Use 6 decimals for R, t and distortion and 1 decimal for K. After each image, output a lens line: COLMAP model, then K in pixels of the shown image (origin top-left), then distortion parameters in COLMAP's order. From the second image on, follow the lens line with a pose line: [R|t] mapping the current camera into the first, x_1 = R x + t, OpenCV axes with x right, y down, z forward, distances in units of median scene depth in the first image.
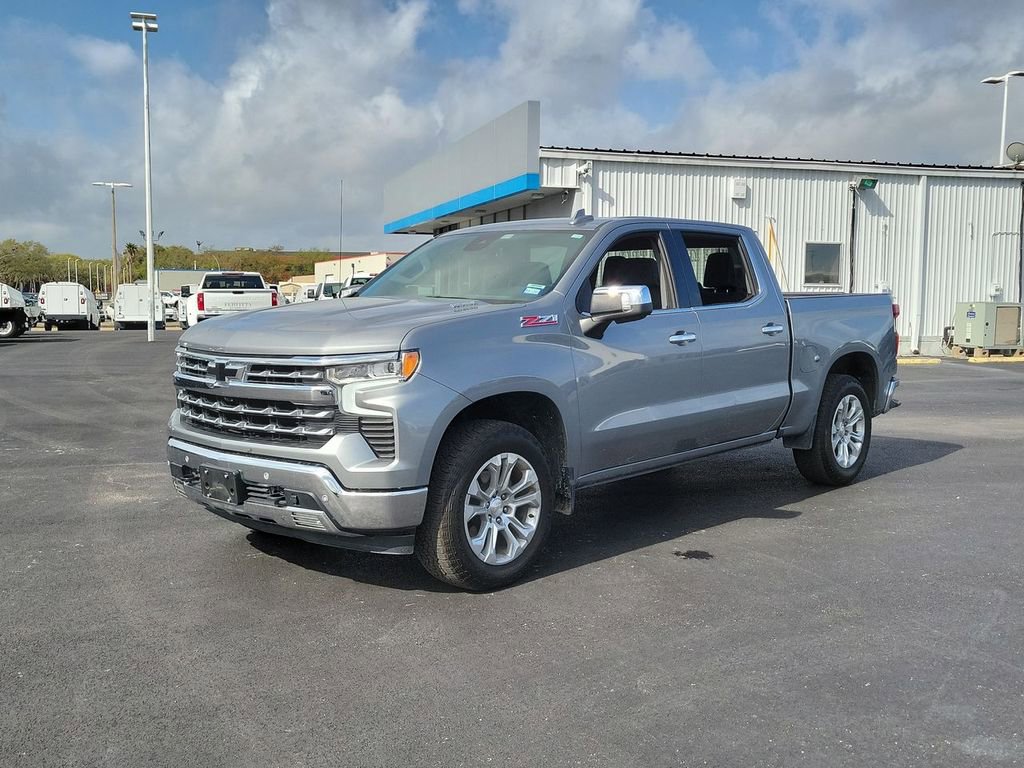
lens RADIAL K [[1041.1, 0, 500.6], [0, 1041.1, 397.0], [0, 0, 1]] dist [0.025326, 0.015998]
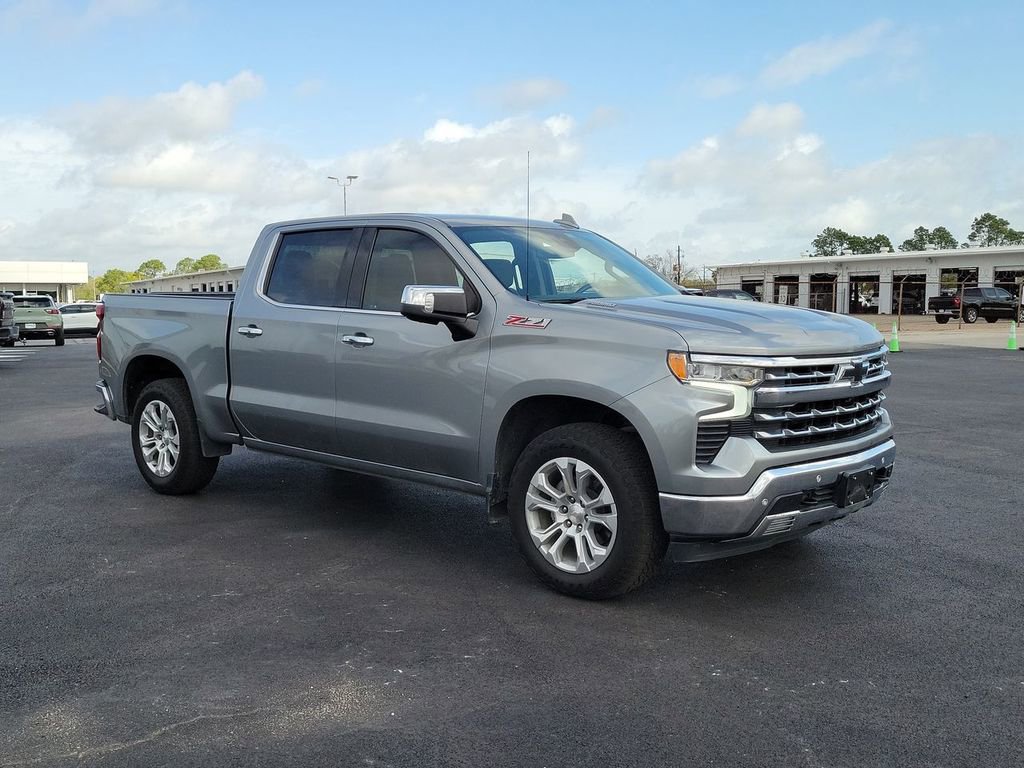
lens RADIAL K [[1041.1, 0, 500.6], [0, 1041.1, 397.0], [0, 0, 1]] dist [0.025326, 0.015998]
pose [[-0.023455, -0.099953, 0.994716, -1.248632], [0.100483, 0.989715, 0.101820, -0.135645], [-0.994662, 0.102340, -0.013170, 1.359745]]
